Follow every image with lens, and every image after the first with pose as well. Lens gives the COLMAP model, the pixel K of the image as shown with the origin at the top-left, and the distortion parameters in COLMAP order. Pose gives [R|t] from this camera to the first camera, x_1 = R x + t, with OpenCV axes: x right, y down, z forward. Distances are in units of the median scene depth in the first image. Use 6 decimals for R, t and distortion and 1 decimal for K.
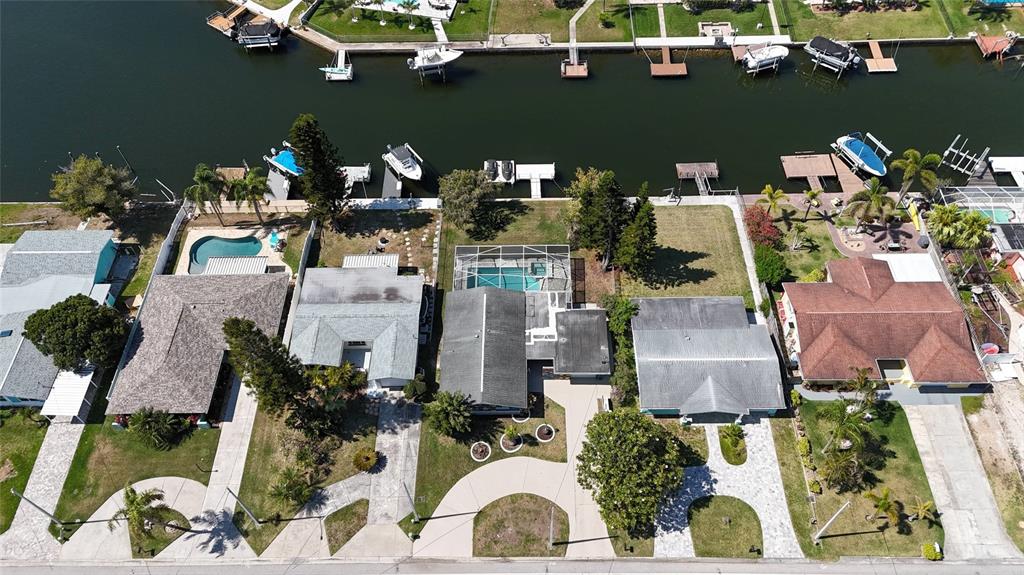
lens RADIAL K [[752.4, 0, 515.3], [0, 752.4, 284.0], [0, 0, 1]] dist [0.082059, -0.092736]
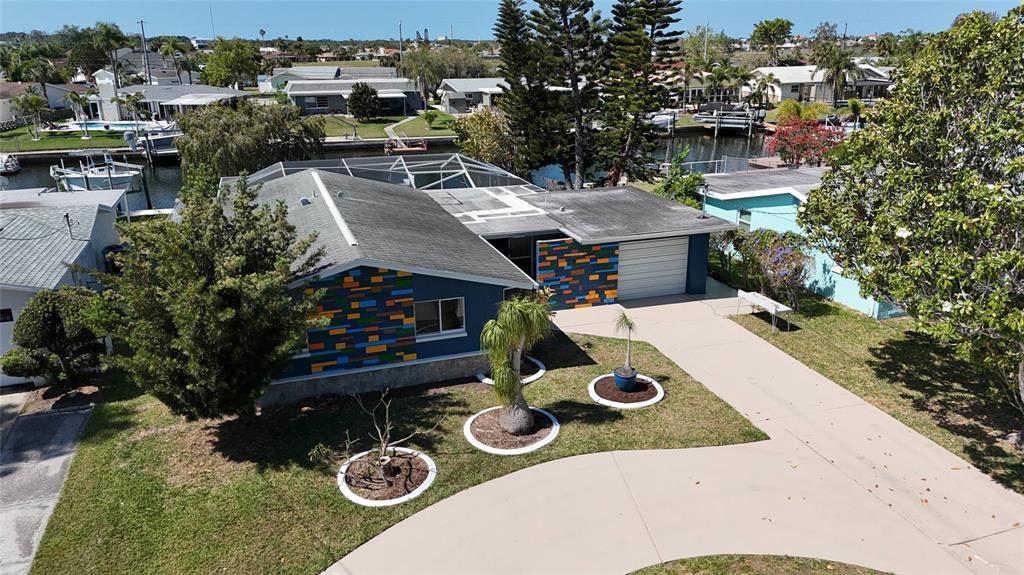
lens RADIAL K [[752.4, 0, 515.3], [0, 752.4, 284.0], [0, 0, 1]] dist [0.082059, -0.092736]
pose [[0.945865, -0.086164, 0.312914, -0.068051], [0.255600, 0.791920, -0.554555, 0.282787], [-0.200020, 0.604515, 0.771073, 0.741724]]
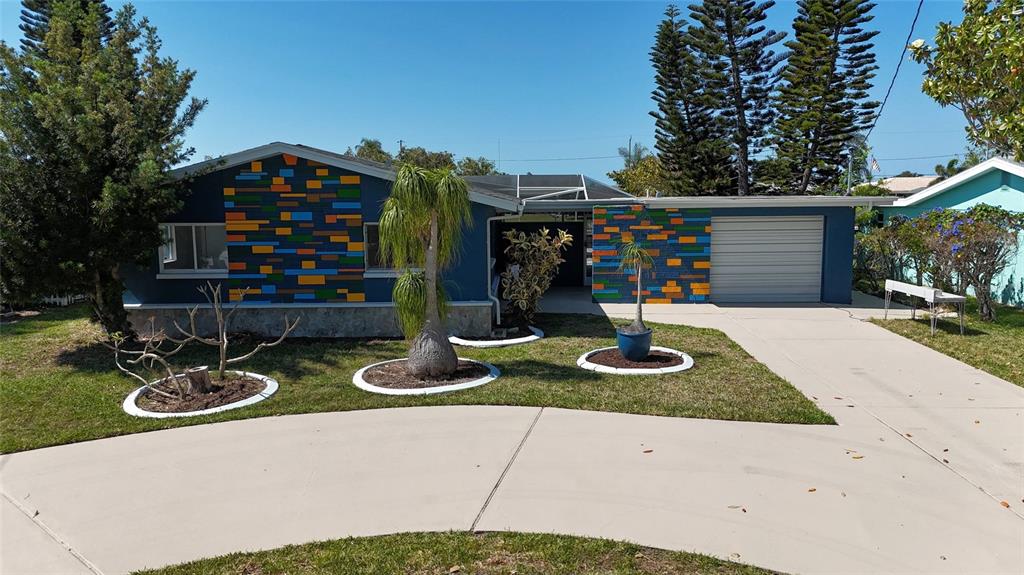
lens RADIAL K [[752.4, 0, 515.3], [0, 752.4, 284.0], [0, 0, 1]] dist [0.082059, -0.092736]
pose [[0.999910, 0.012241, -0.005485, 0.012924], [-0.012353, 0.680924, -0.732250, 0.289996], [-0.005229, 0.732252, 0.681014, 0.821506]]
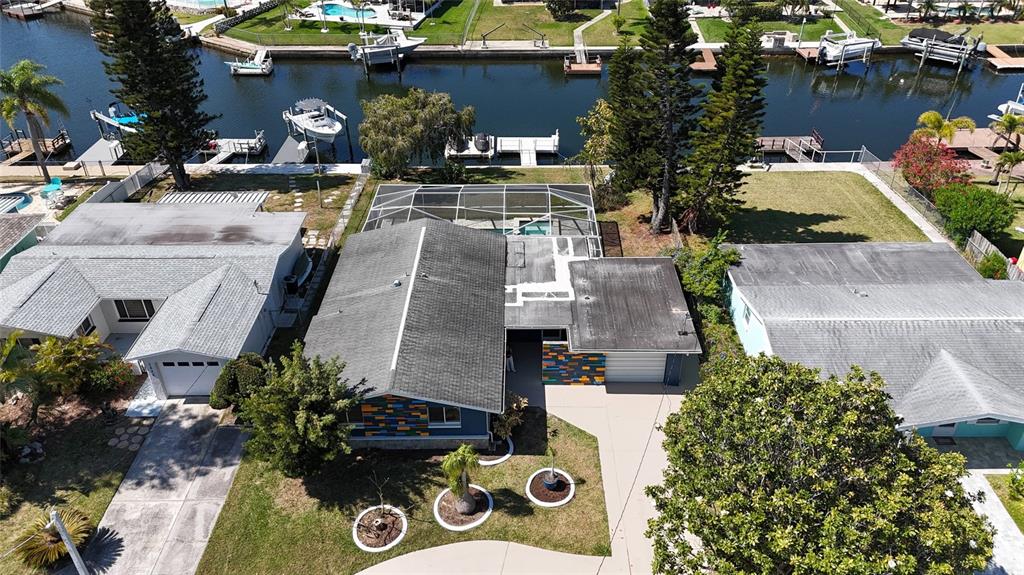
lens RADIAL K [[752.4, 0, 515.3], [0, 752.4, 284.0], [0, 0, 1]] dist [0.082059, -0.092736]
pose [[0.999906, 0.011528, 0.007379, 0.016183], [-0.008168, 0.935137, -0.354193, 0.223847], [-0.010984, 0.354099, 0.935143, 0.558204]]
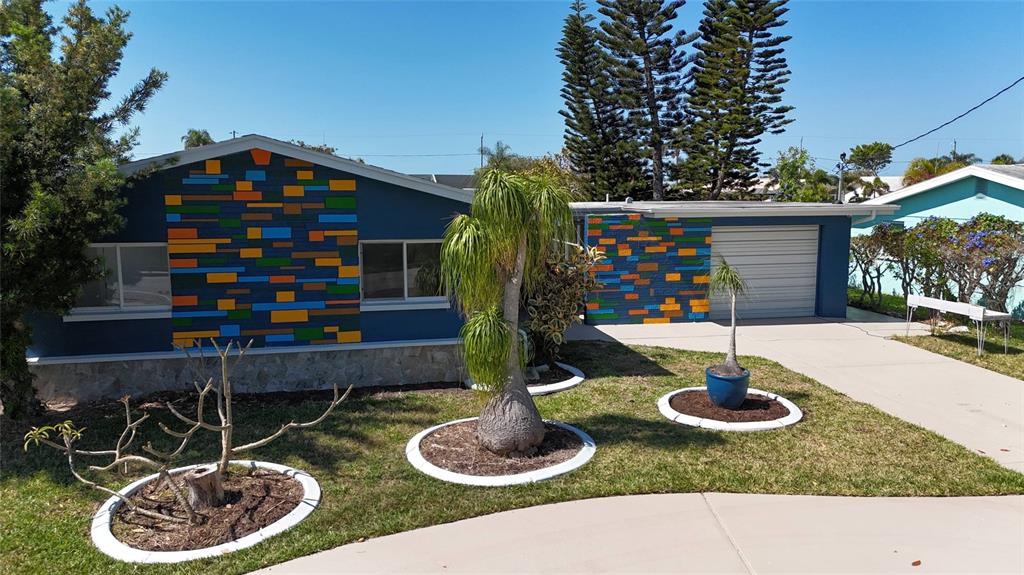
lens RADIAL K [[752.4, 0, 515.3], [0, 752.4, 284.0], [0, 0, 1]] dist [0.082059, -0.092736]
pose [[0.976832, -0.009021, 0.213817, -0.026305], [0.162325, 0.682324, -0.712800, 0.258203], [-0.139462, 0.730994, 0.667981, 0.842264]]
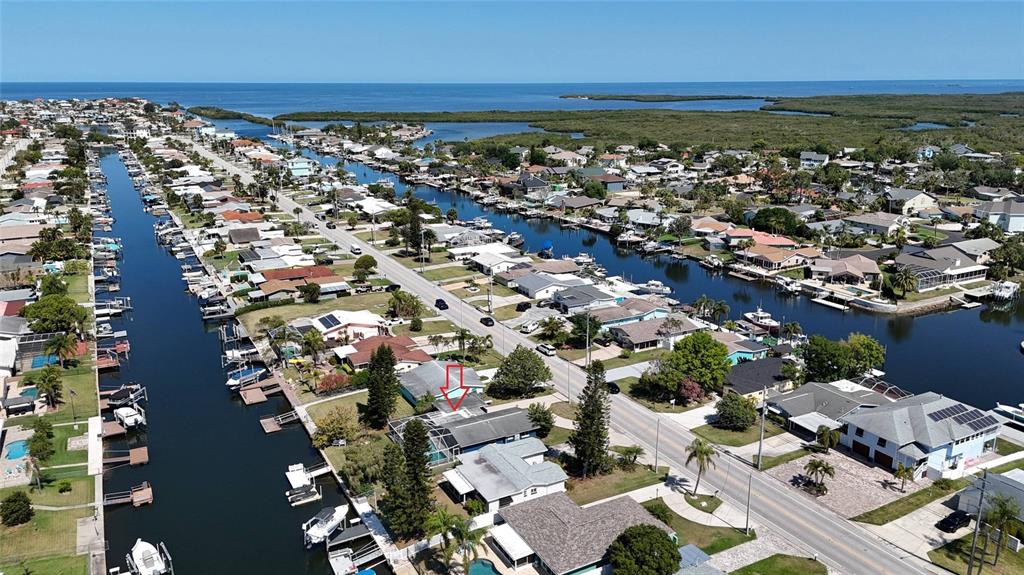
lens RADIAL K [[752.4, 0, 515.3], [0, 752.4, 284.0], [0, 0, 1]] dist [0.082059, -0.092736]
pose [[-0.481956, -0.202603, 0.852450, -1.289916], [0.716622, 0.468650, 0.516547, -0.790886], [-0.504154, 0.859837, -0.080679, 0.830921]]
